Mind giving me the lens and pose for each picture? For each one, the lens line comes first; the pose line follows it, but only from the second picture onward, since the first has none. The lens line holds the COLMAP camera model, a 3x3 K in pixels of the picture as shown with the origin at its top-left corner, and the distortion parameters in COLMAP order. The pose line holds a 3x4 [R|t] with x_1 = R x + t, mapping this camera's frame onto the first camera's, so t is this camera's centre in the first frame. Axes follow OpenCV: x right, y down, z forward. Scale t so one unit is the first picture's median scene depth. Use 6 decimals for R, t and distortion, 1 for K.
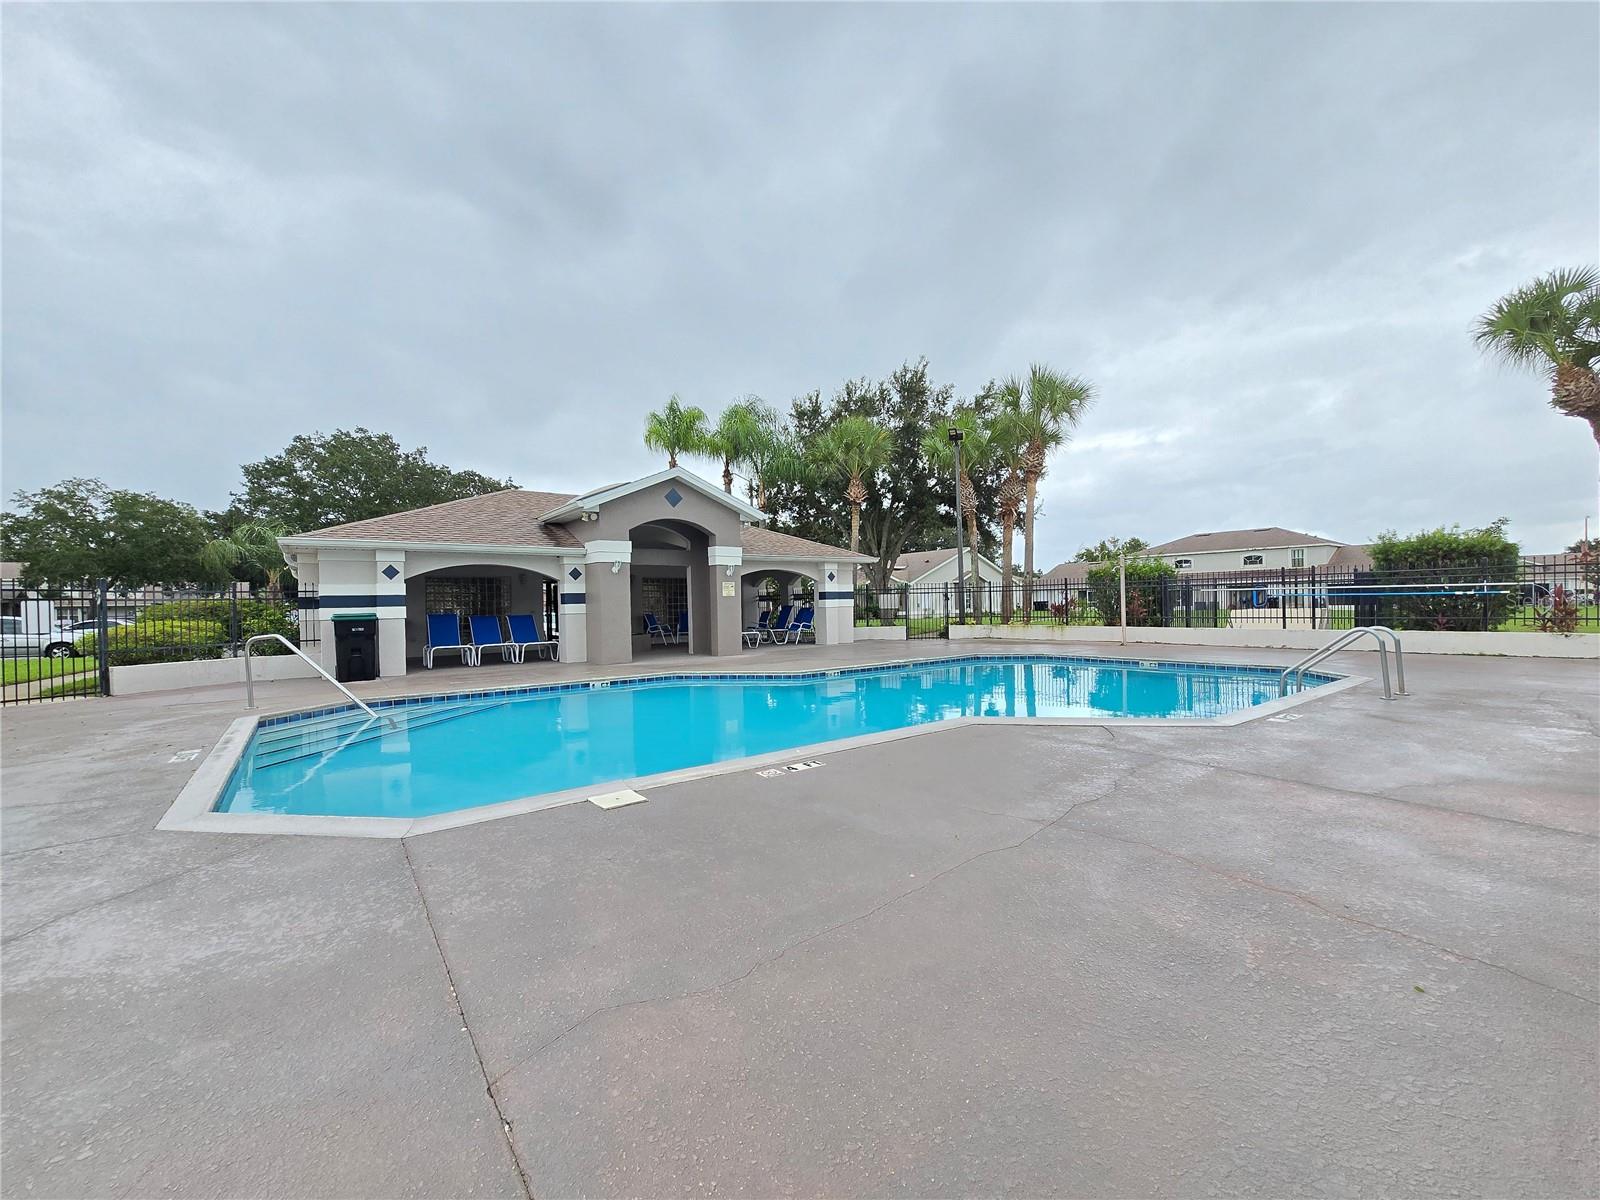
lens RADIAL K [[640.1, 0, 800.0], [0, 640.1, 600.0], [0, 0, 1]] dist [0.001150, 0.000101]
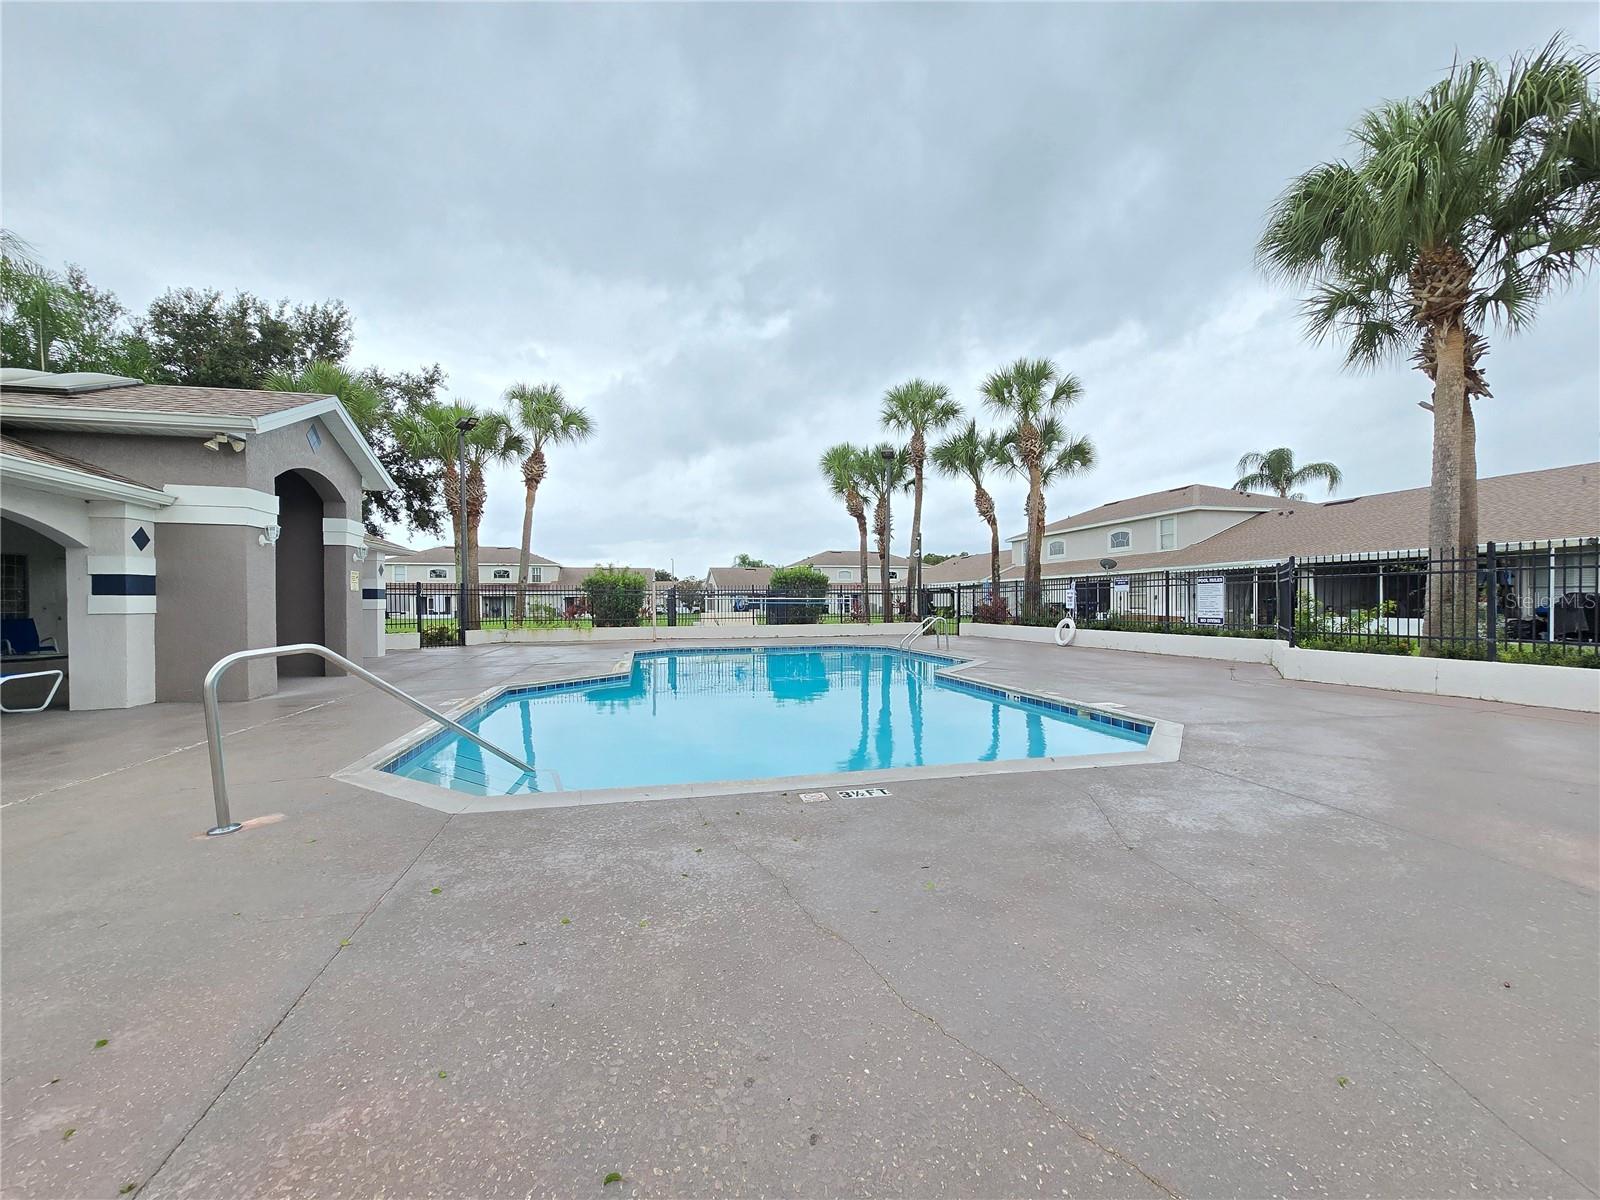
lens RADIAL K [[640.1, 0, 800.0], [0, 640.1, 600.0], [0, 0, 1]] dist [0.001150, 0.000101]
pose [[0.398087, 0.021312, 0.917100, -0.611248], [-0.005819, 0.999769, -0.020707, 0.017107], [-0.917329, 0.002907, 0.398119, 0.292992]]
